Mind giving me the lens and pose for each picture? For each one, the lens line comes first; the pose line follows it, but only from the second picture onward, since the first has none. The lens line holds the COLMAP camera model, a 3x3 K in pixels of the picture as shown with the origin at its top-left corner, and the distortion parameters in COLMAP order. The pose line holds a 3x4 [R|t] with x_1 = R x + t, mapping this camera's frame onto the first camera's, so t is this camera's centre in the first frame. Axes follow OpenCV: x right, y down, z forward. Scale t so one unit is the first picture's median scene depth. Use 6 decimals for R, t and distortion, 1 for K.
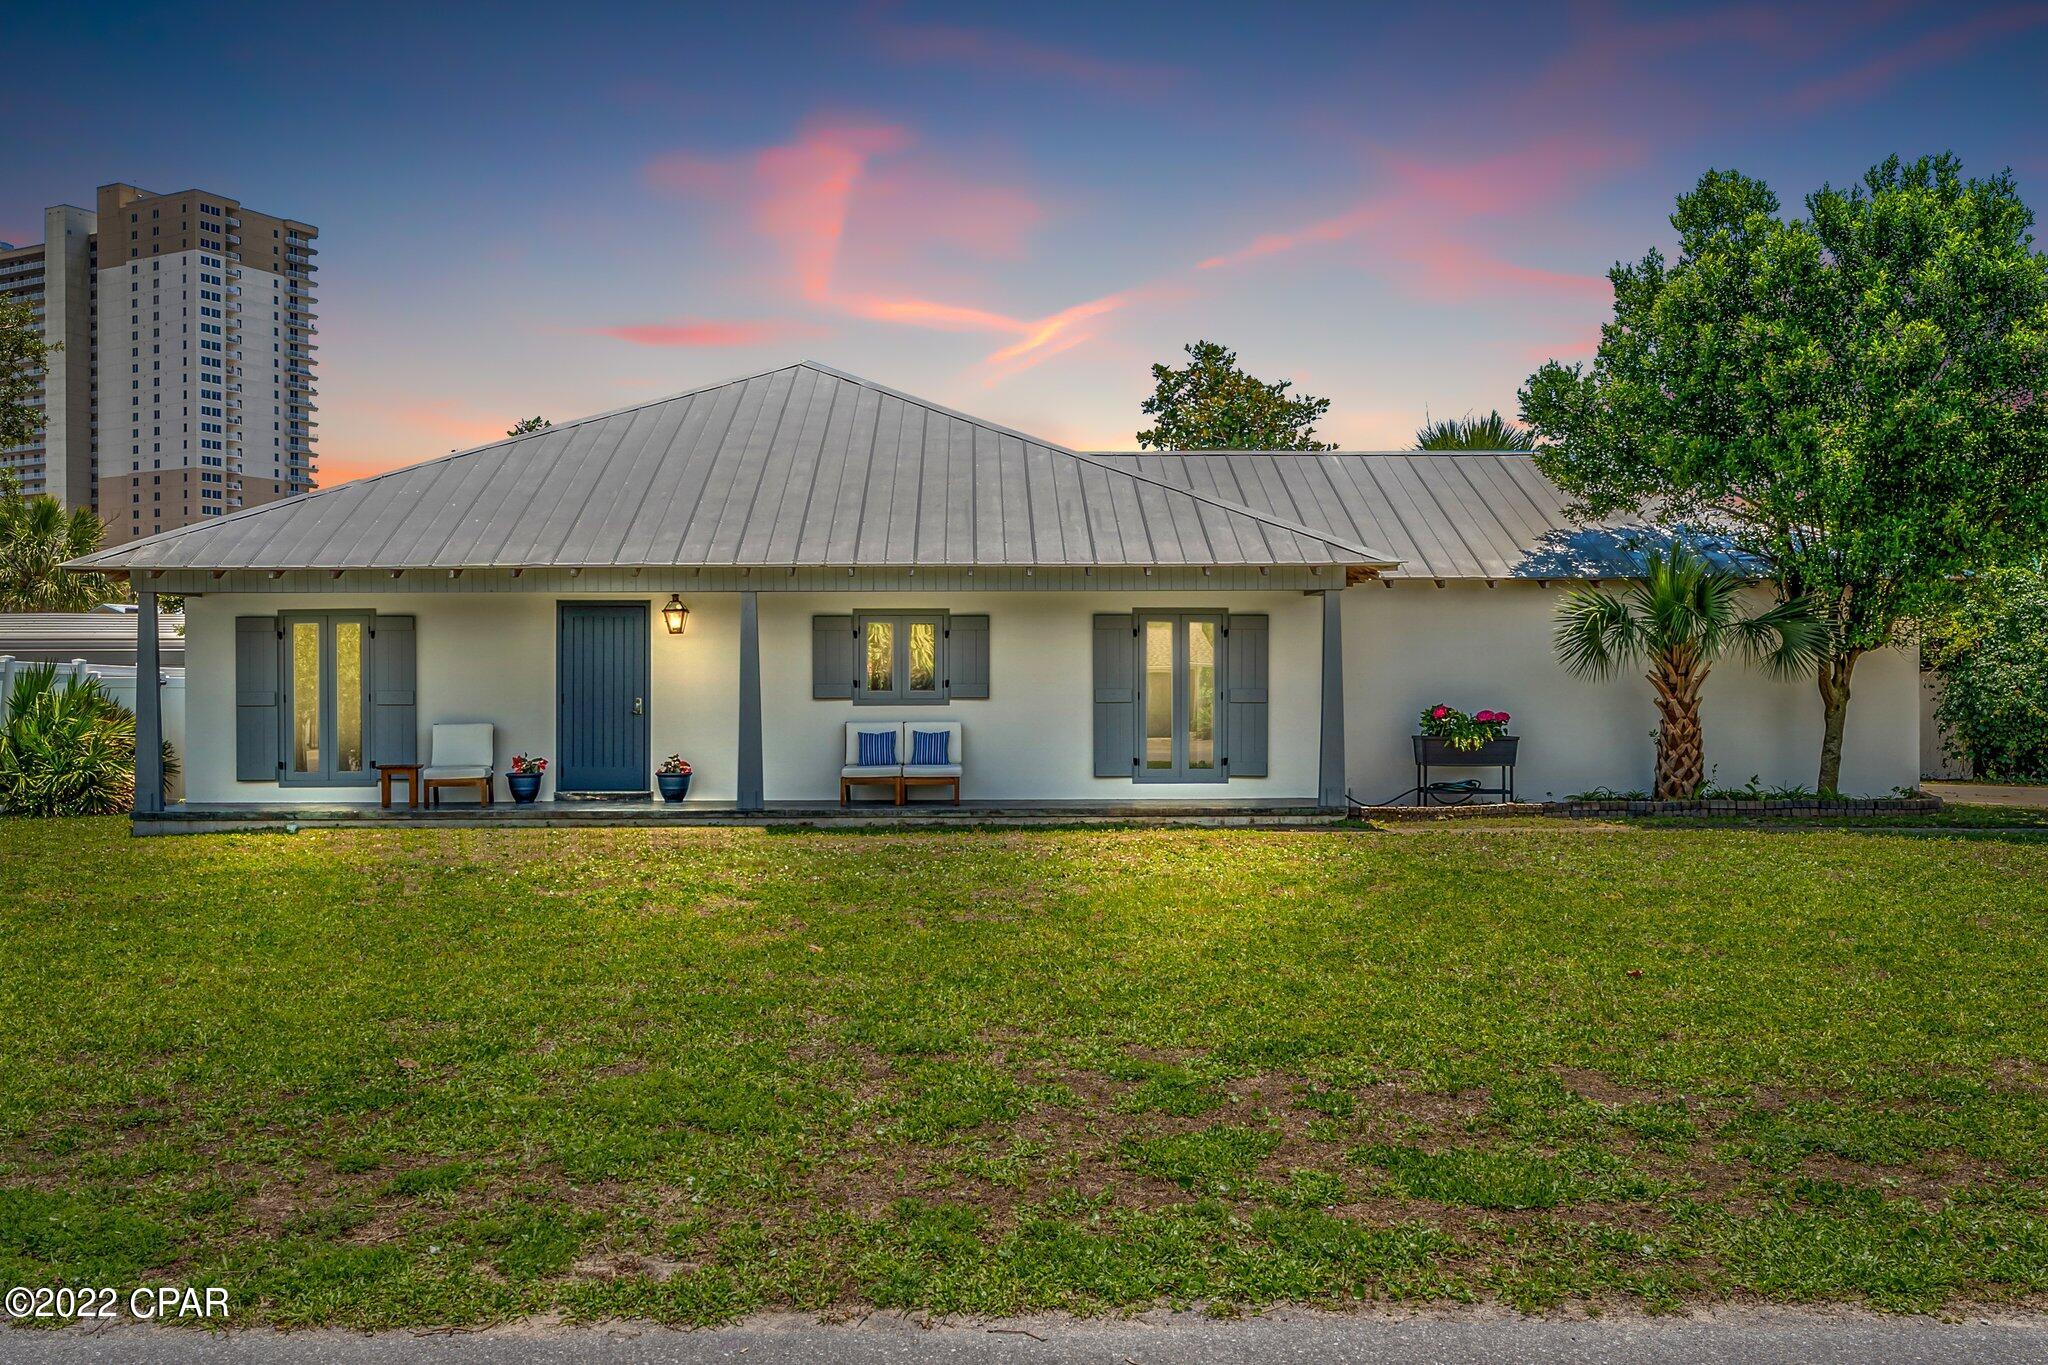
lens RADIAL K [[1686.4, 0, 1019.7], [0, 1686.4, 686.6], [0, 0, 1]] dist [-0.011389, -0.005239]
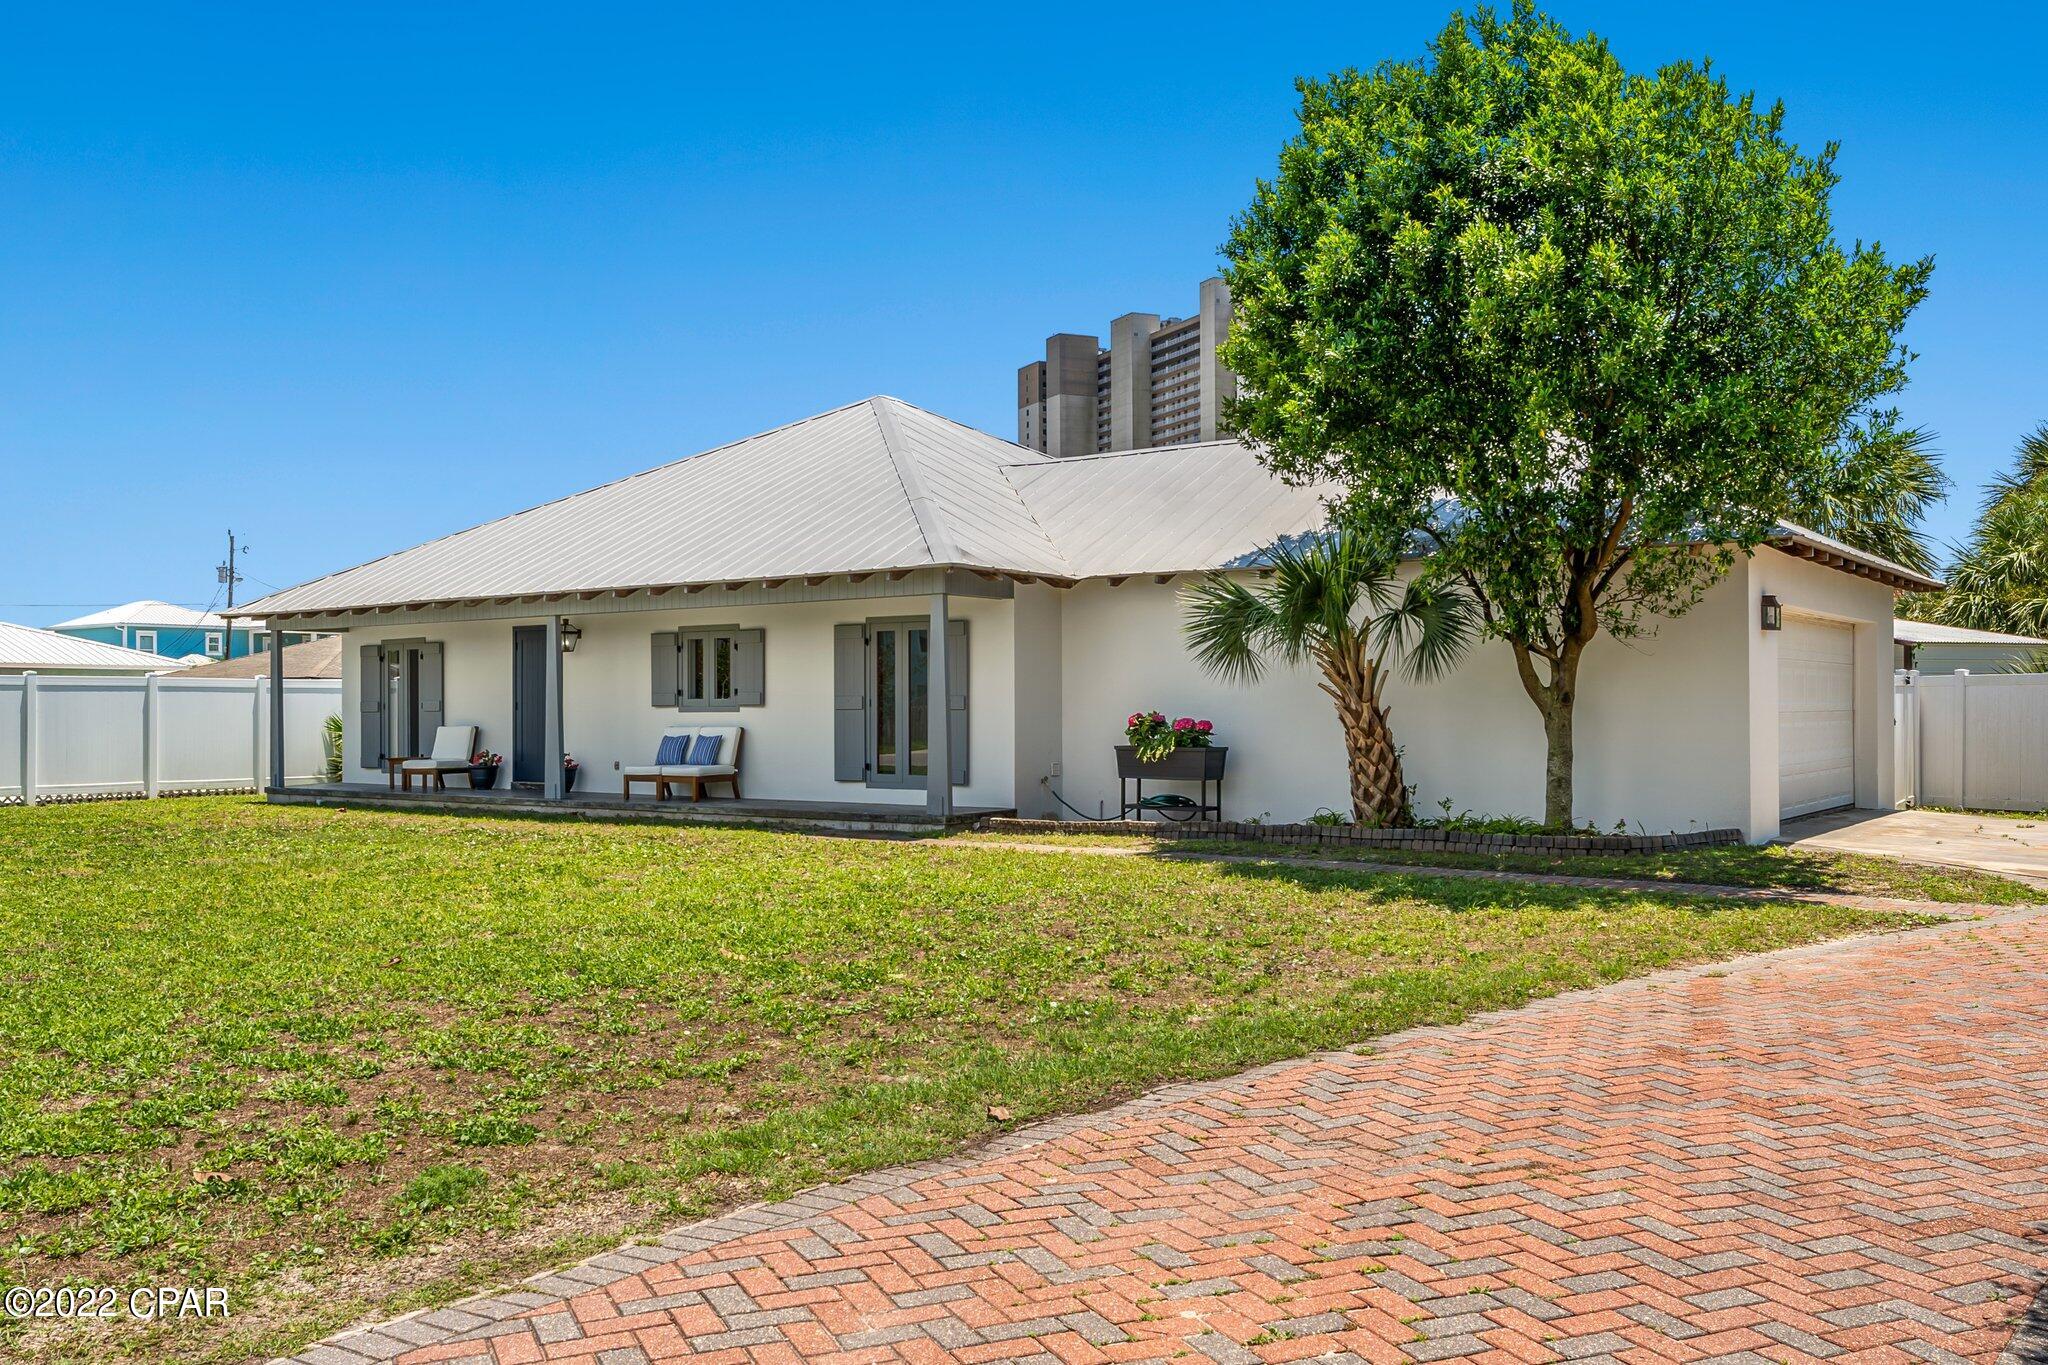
lens RADIAL K [[1686.4, 0, 1023.2], [0, 1686.4, 690.9], [0, 0, 1]] dist [-0.011389, -0.005239]
pose [[0.804027, -0.007150, -0.594550, 0.758223], [0.004451, 0.999972, -0.006006, 0.004902], [0.594576, 0.002182, 0.804037, 0.229719]]
